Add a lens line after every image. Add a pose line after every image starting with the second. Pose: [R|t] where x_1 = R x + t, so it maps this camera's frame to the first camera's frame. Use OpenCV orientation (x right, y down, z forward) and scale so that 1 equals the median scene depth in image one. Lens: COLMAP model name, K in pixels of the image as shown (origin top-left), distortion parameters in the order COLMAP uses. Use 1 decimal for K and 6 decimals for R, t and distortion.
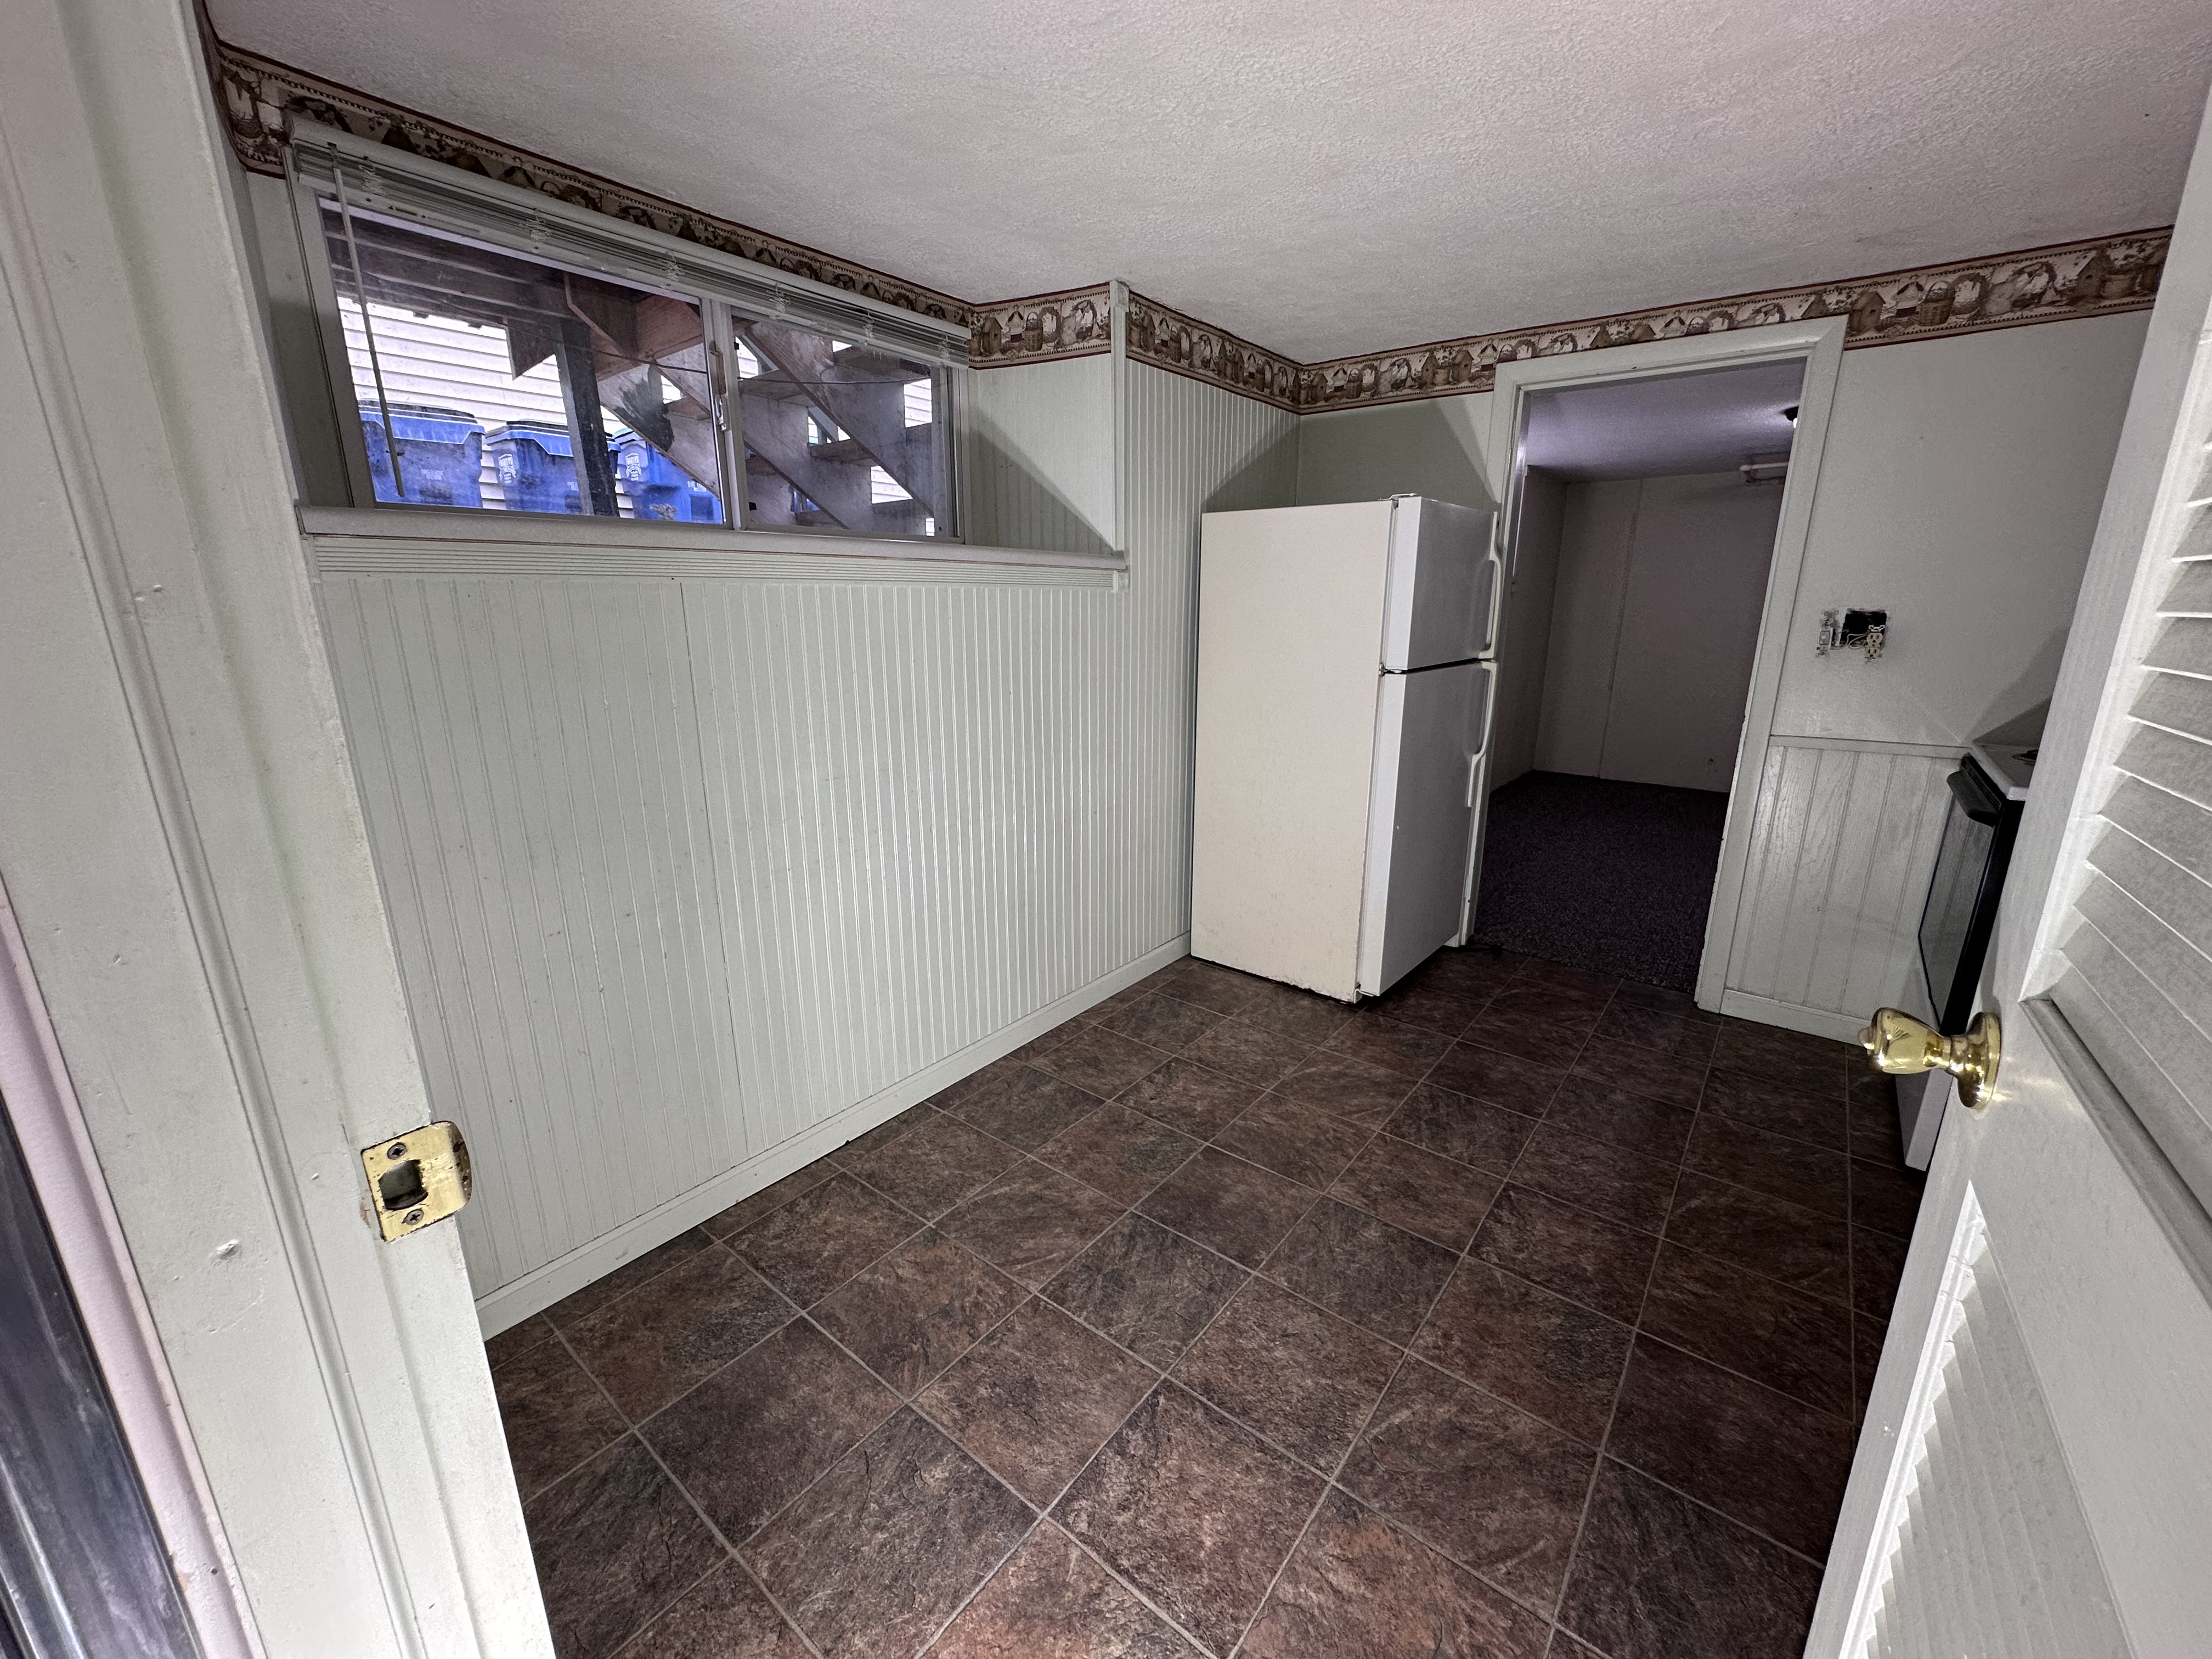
lens RADIAL K [[885.0, 0, 1107.1], [0, 885.0, 828.4], [0, 0, 1]] dist [-0.001314, 0.000846]
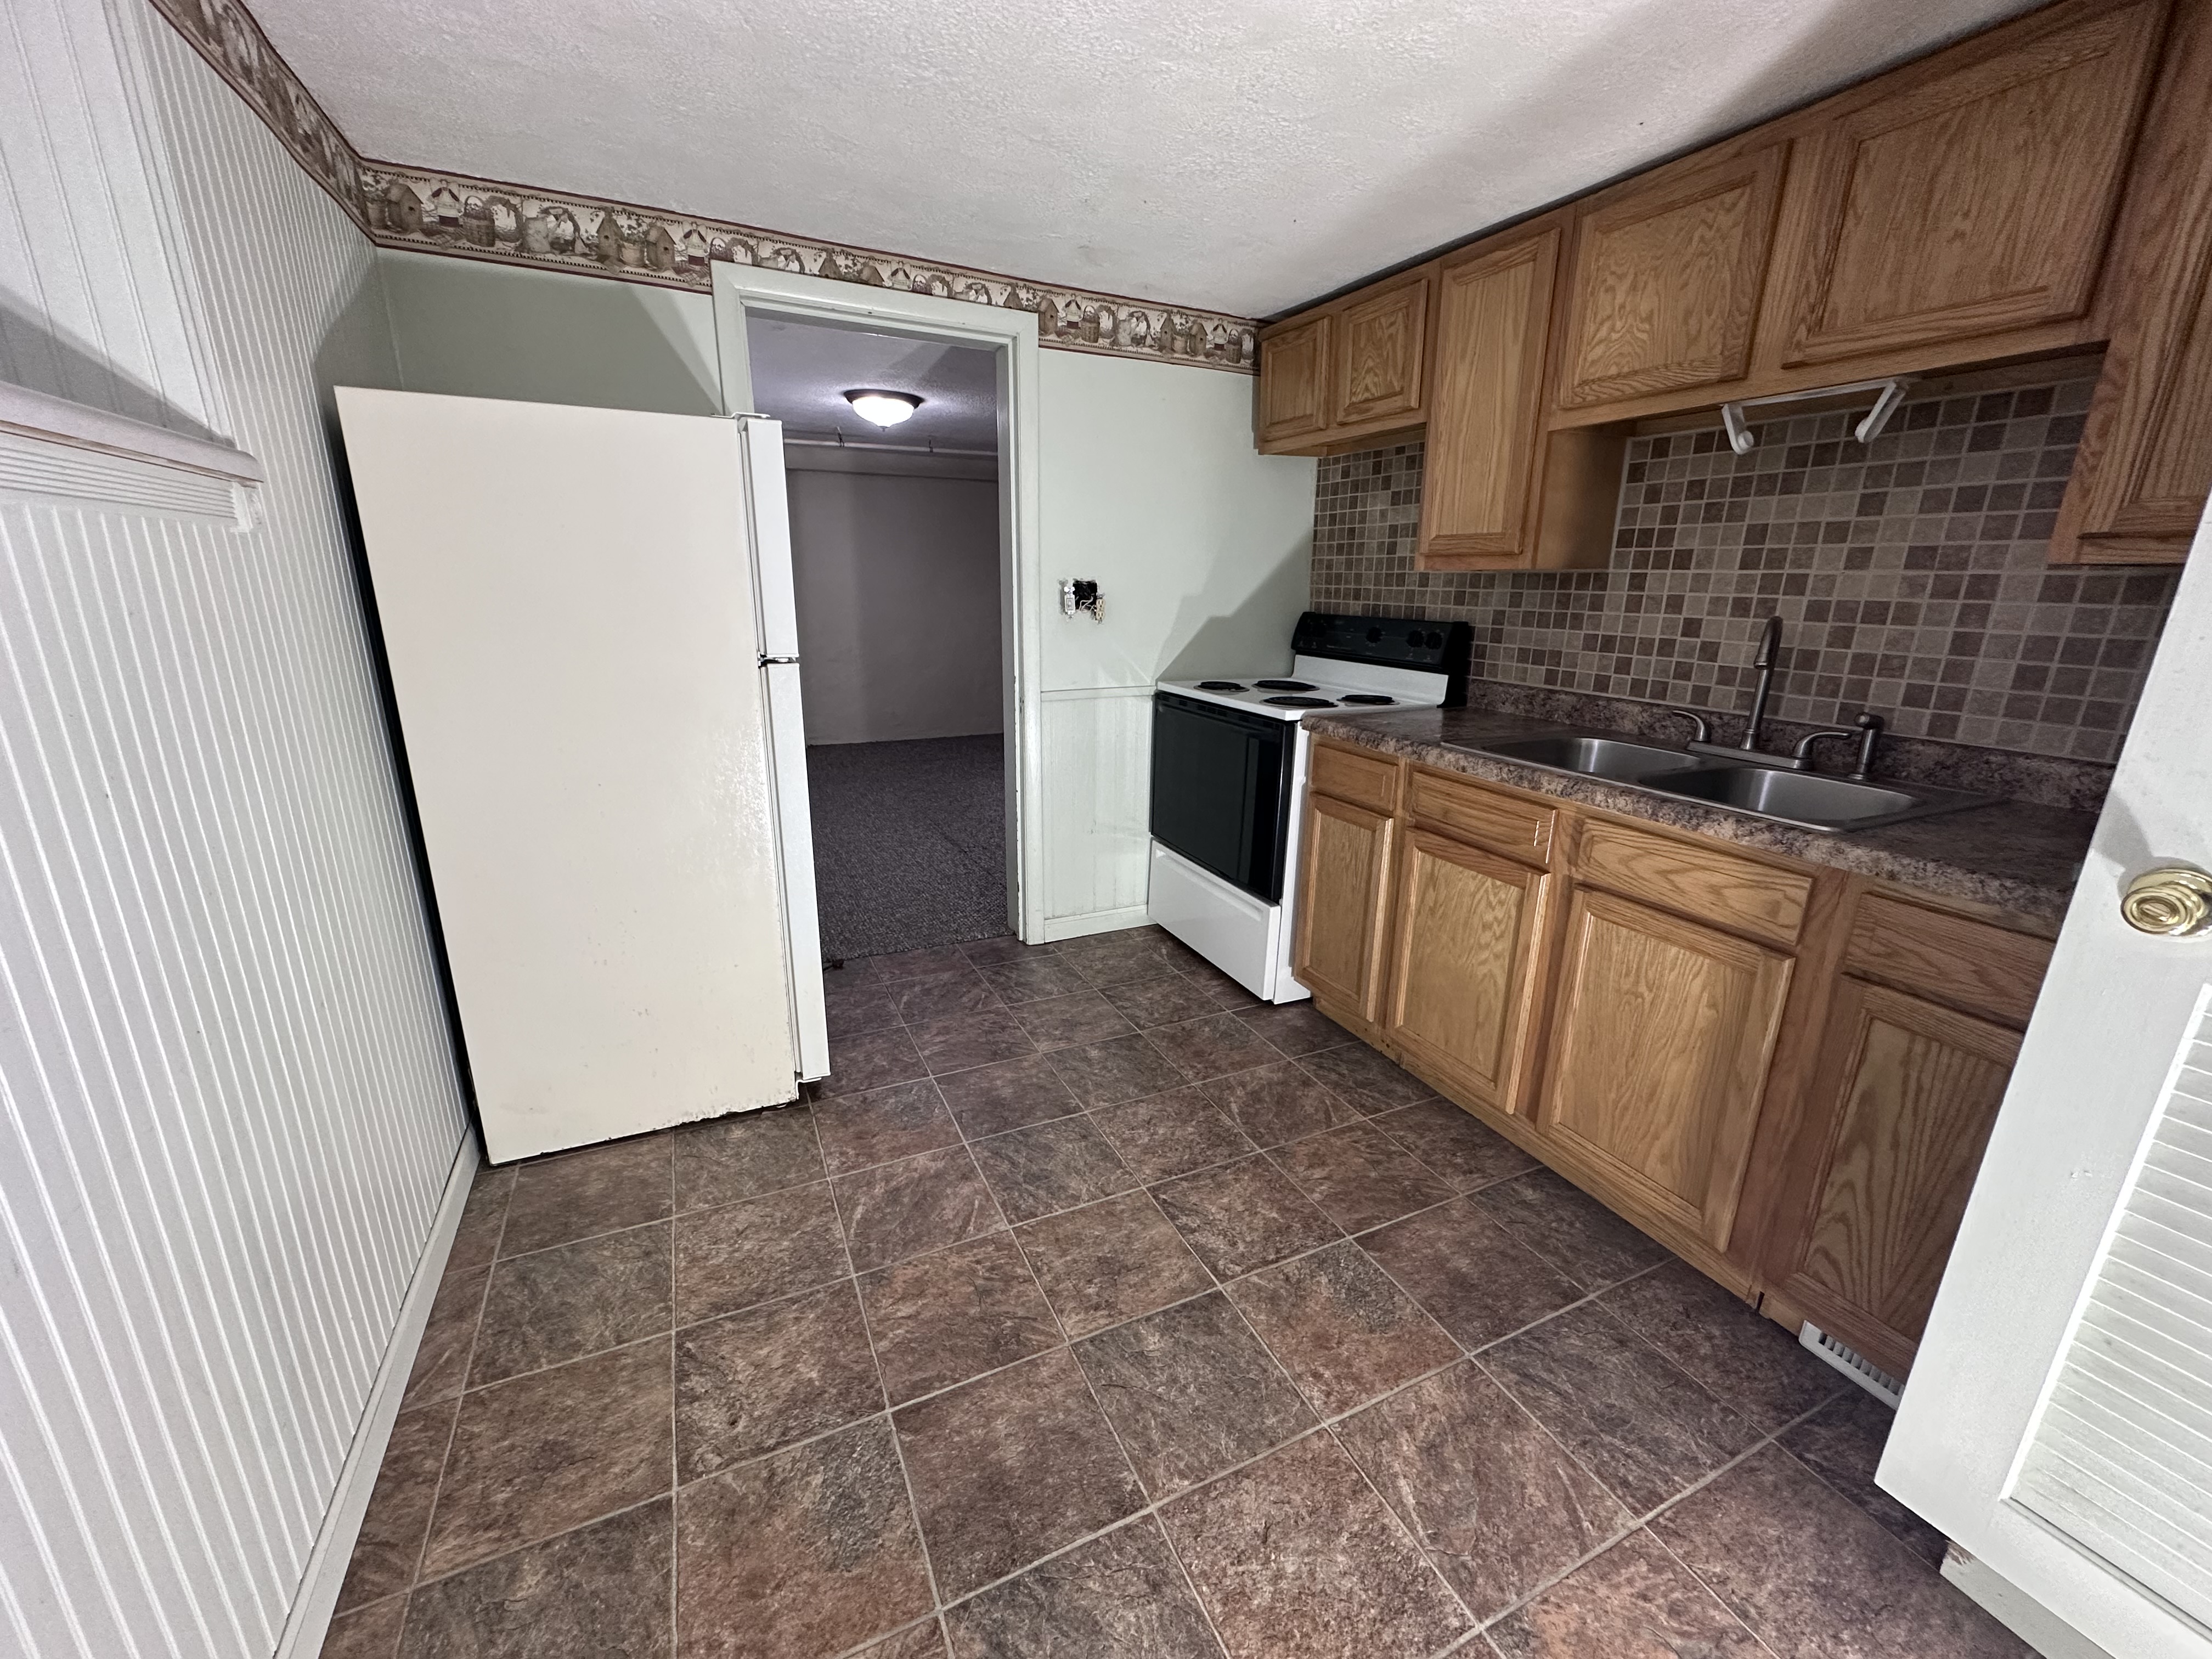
lens RADIAL K [[885.0, 0, 1105.4], [0, 885.0, 828.8], [0, 0, 1]] dist [-0.001314, 0.000846]
pose [[0.438947, -0.238599, 0.866254, -0.233073], [0.208192, 0.964868, 0.160266, -0.104721], [-0.874061, 0.109999, 0.473200, 0.432708]]
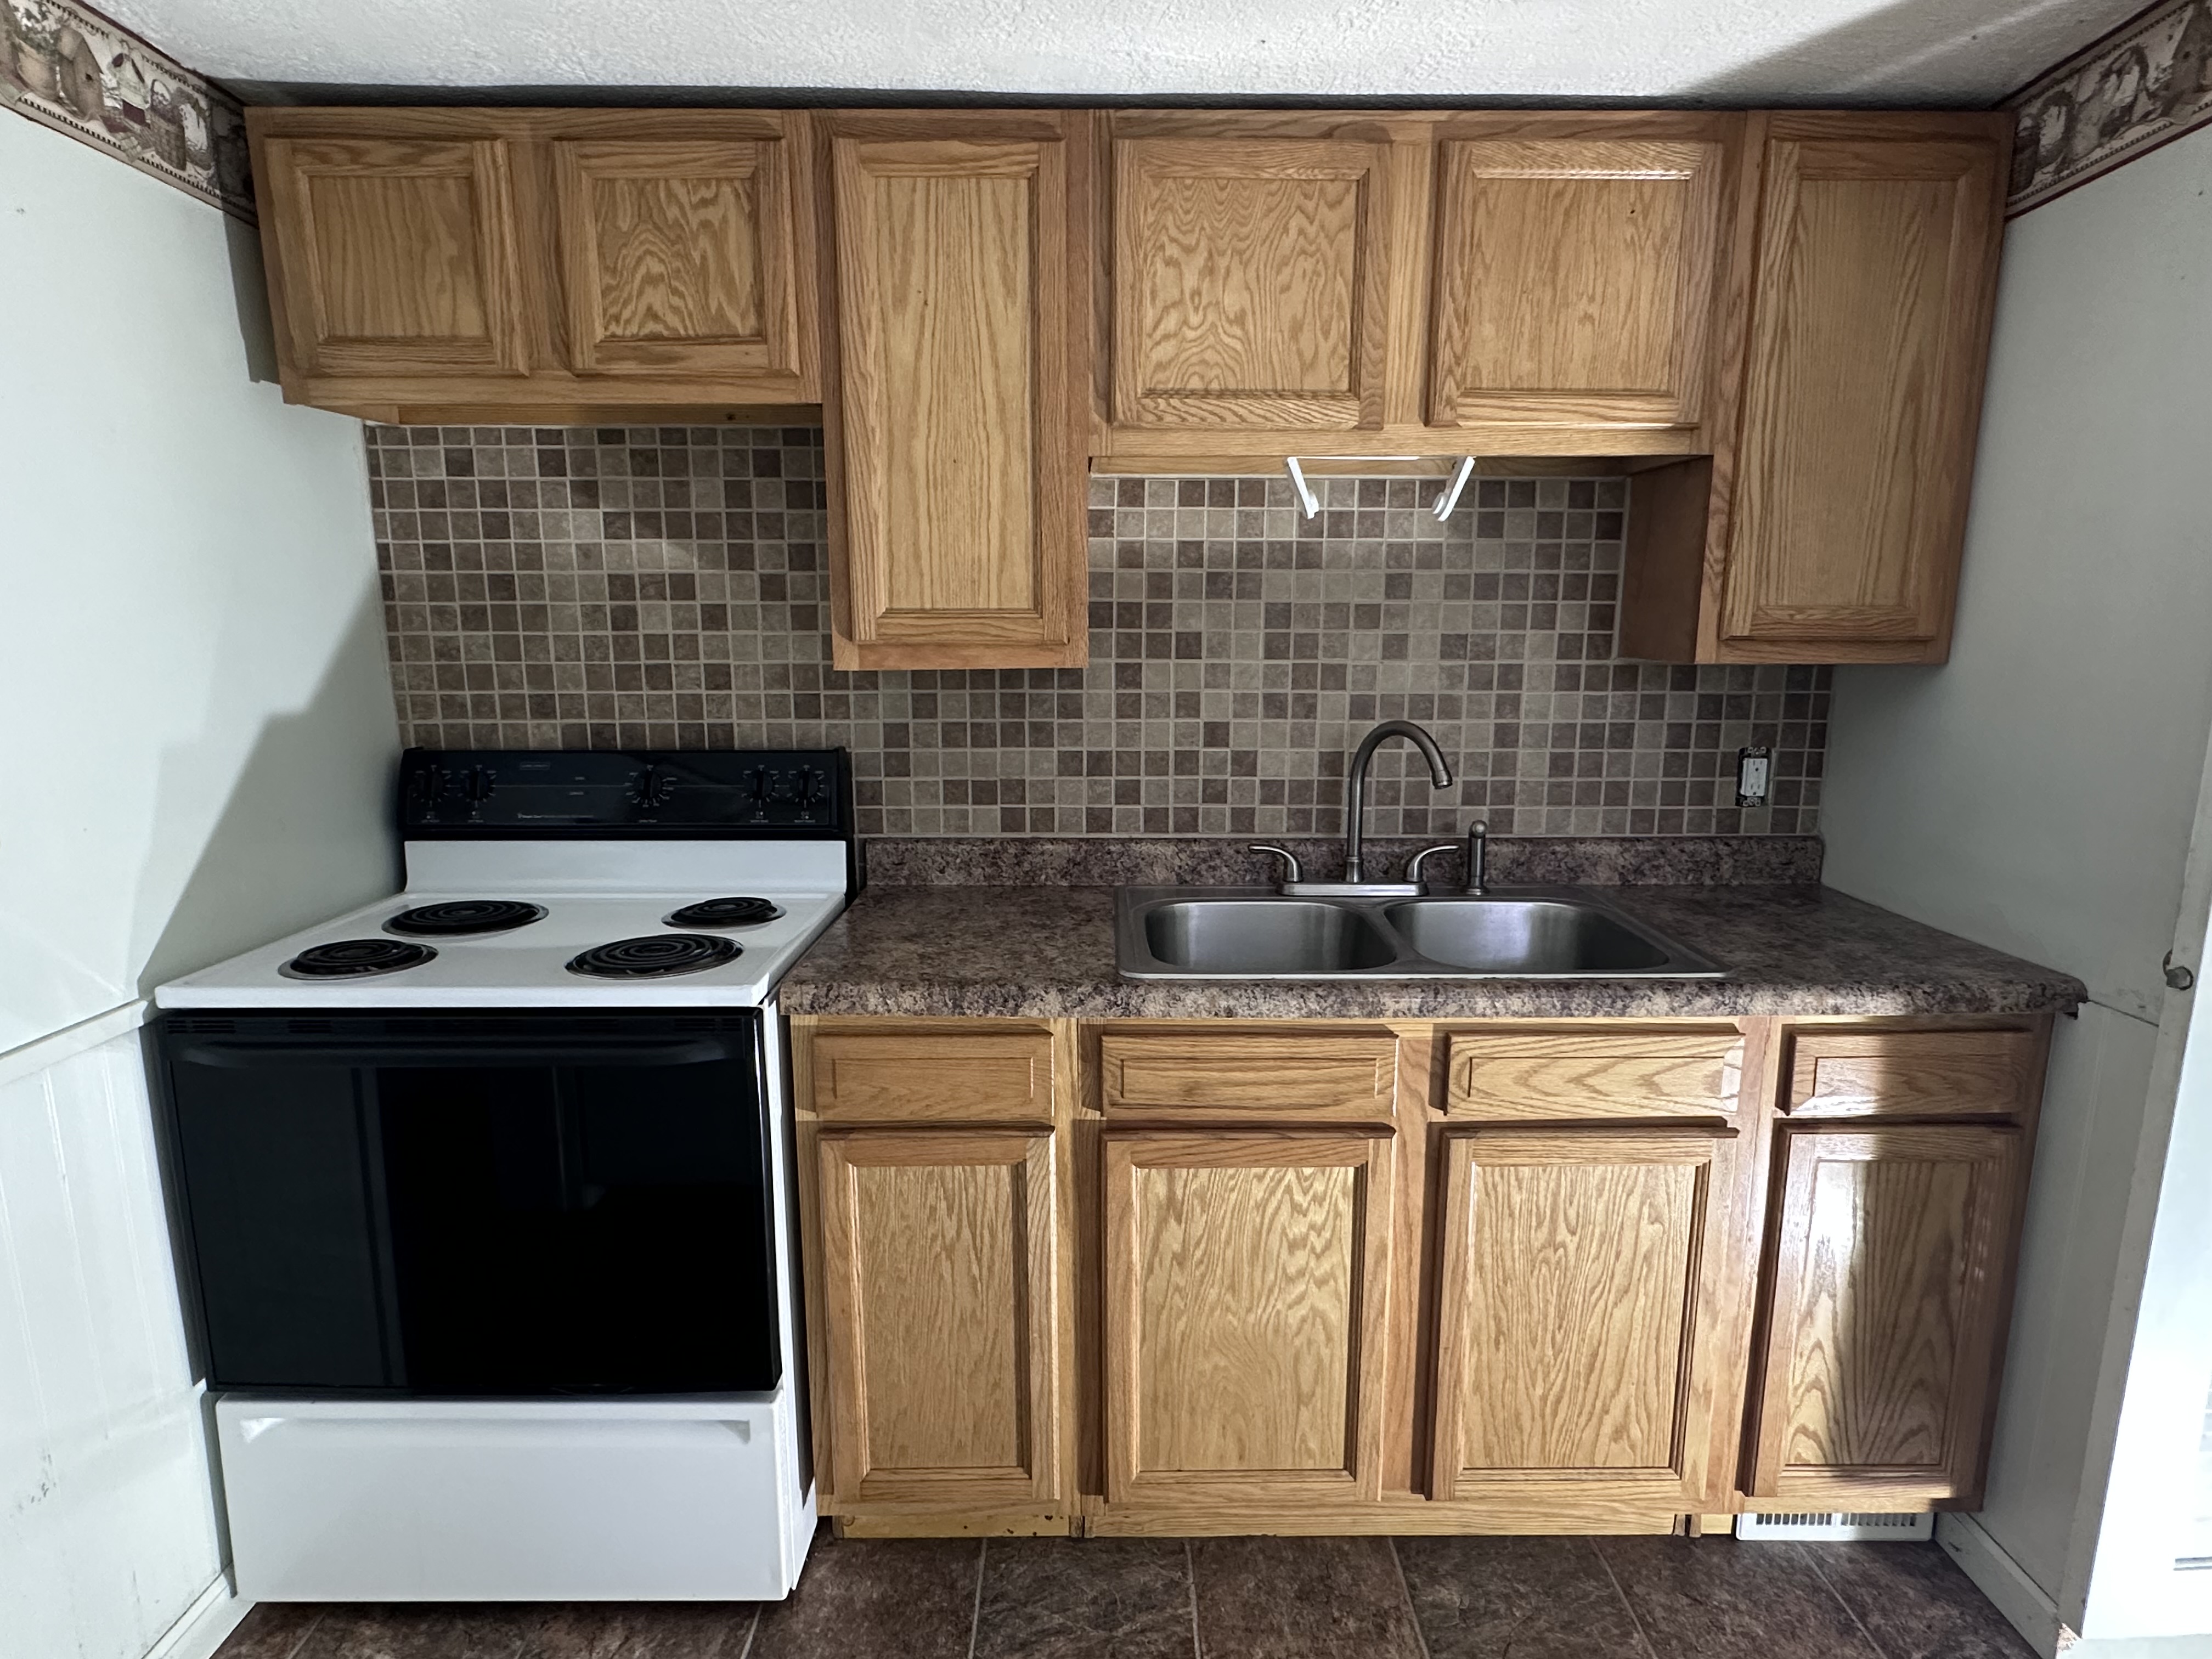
lens RADIAL K [[1226.8, 0, 1119.3], [0, 1226.8, 844.8], [0, 0, 1]] dist [-0.003535, 0.000197]
pose [[-0.633179, -0.139503, 0.761330, 0.157534], [0.192150, 0.924500, 0.329208, -0.265727], [-0.749775, 0.354737, -0.558569, 0.888103]]
